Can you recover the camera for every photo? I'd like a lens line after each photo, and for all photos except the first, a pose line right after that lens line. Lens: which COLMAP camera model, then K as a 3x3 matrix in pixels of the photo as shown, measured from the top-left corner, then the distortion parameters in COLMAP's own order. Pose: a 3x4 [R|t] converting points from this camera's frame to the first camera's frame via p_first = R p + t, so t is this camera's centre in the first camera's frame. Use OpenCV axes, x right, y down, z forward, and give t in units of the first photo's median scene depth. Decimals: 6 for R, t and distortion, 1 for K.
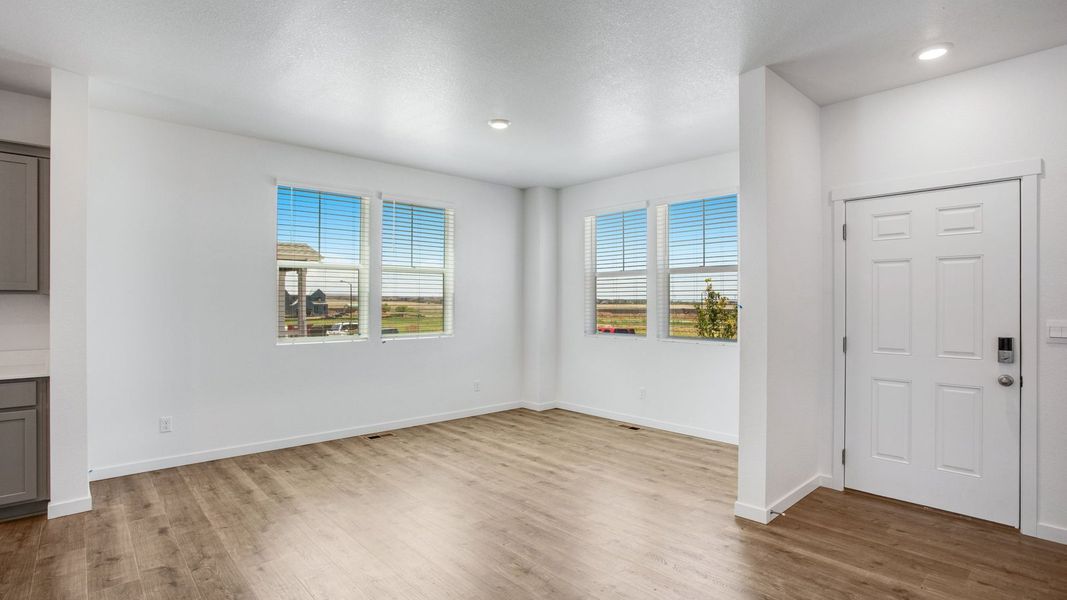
lens RADIAL K [[523.0, 0, 535.6], [0, 523.0, 302.4], [0, 0, 1]] dist [-0.023148, 0.001440]
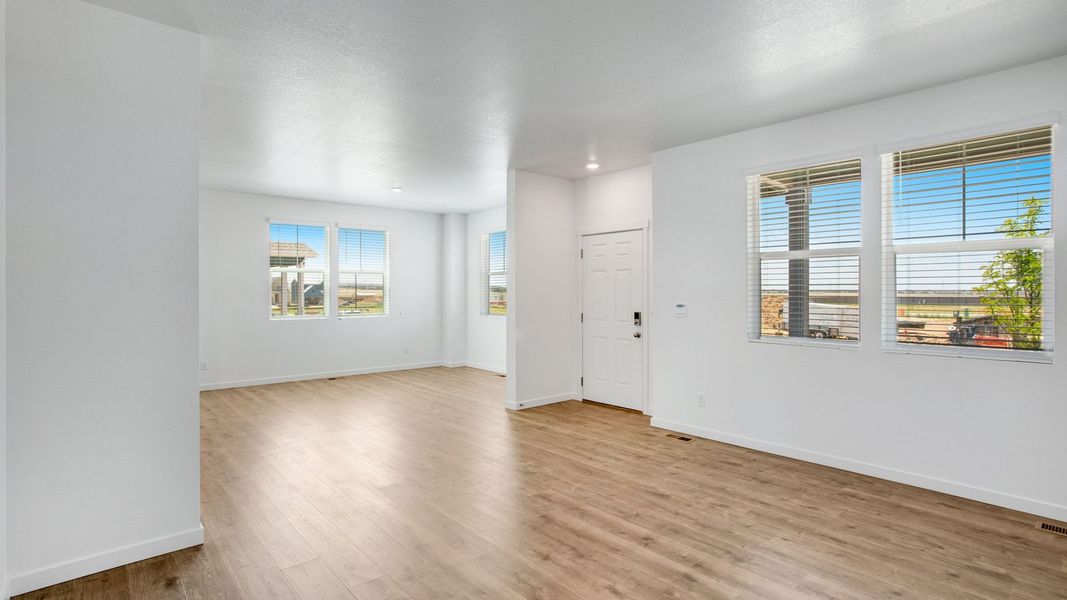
lens RADIAL K [[523.0, 0, 530.9], [0, 523.0, 289.9], [0, 0, 1]] dist [-0.023148, 0.001440]
pose [[0.999578, -0.001740, -0.028991, 0.342834], [0.001694, 0.999997, -0.001618, -0.007290], [0.028993, 0.001568, 0.999578, -0.567673]]
